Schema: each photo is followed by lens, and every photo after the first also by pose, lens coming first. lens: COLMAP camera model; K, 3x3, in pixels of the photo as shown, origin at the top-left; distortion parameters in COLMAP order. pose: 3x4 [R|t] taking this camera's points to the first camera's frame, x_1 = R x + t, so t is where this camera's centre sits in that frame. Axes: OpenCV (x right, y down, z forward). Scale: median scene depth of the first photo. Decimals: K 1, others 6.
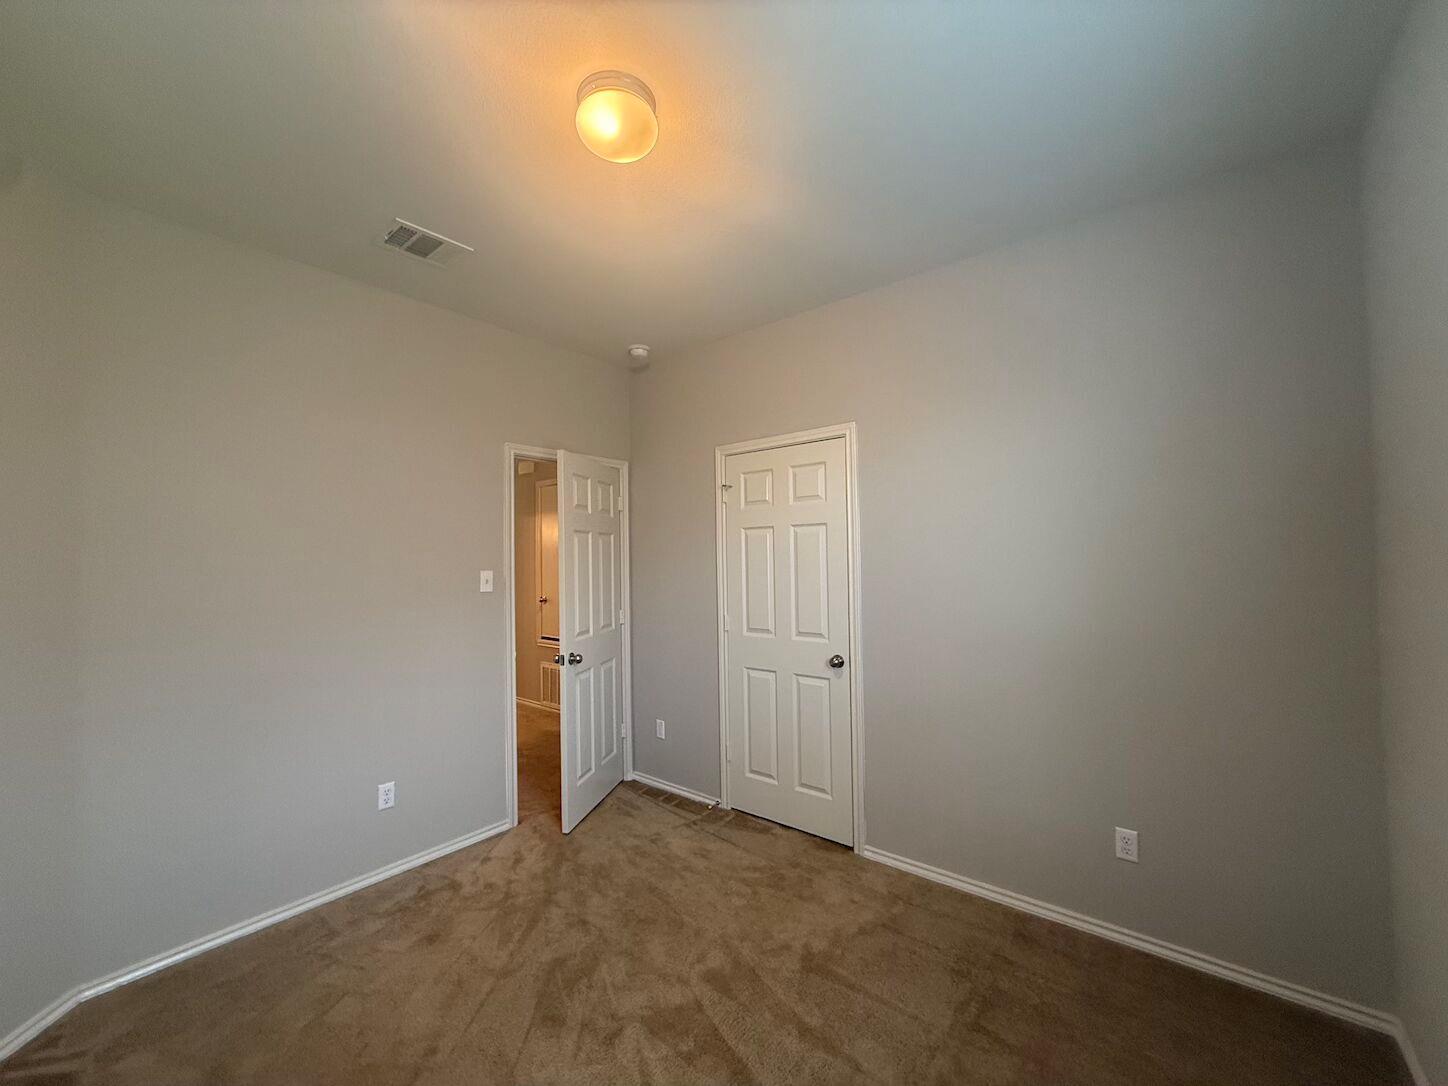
lens RADIAL K [[574.4, 0, 716.7], [0, 574.4, 551.3], [0, 0, 1]] dist [0.000654, -0.000598]
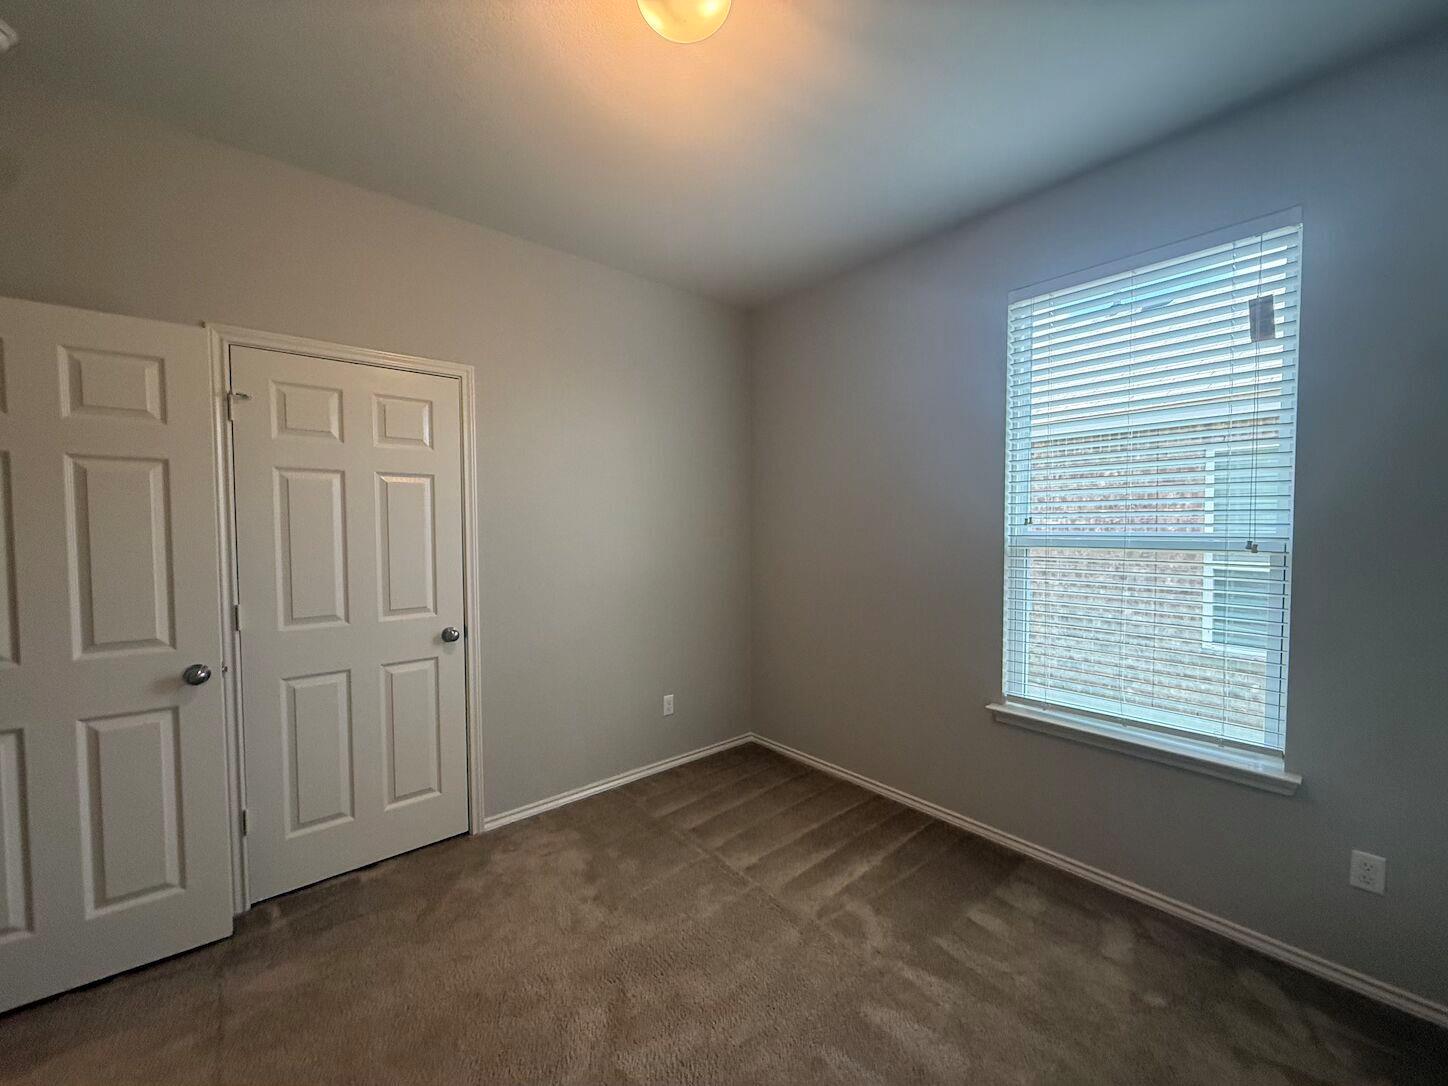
lens RADIAL K [[574.4, 0, 725.4], [0, 574.4, 544.8], [0, 0, 1]] dist [0.000654, -0.000598]
pose [[0.178768, -0.030823, 0.983408, -0.559678], [-0.018811, 0.999219, 0.034738, 0.016281], [-0.983711, -0.024709, 0.178048, 0.425479]]
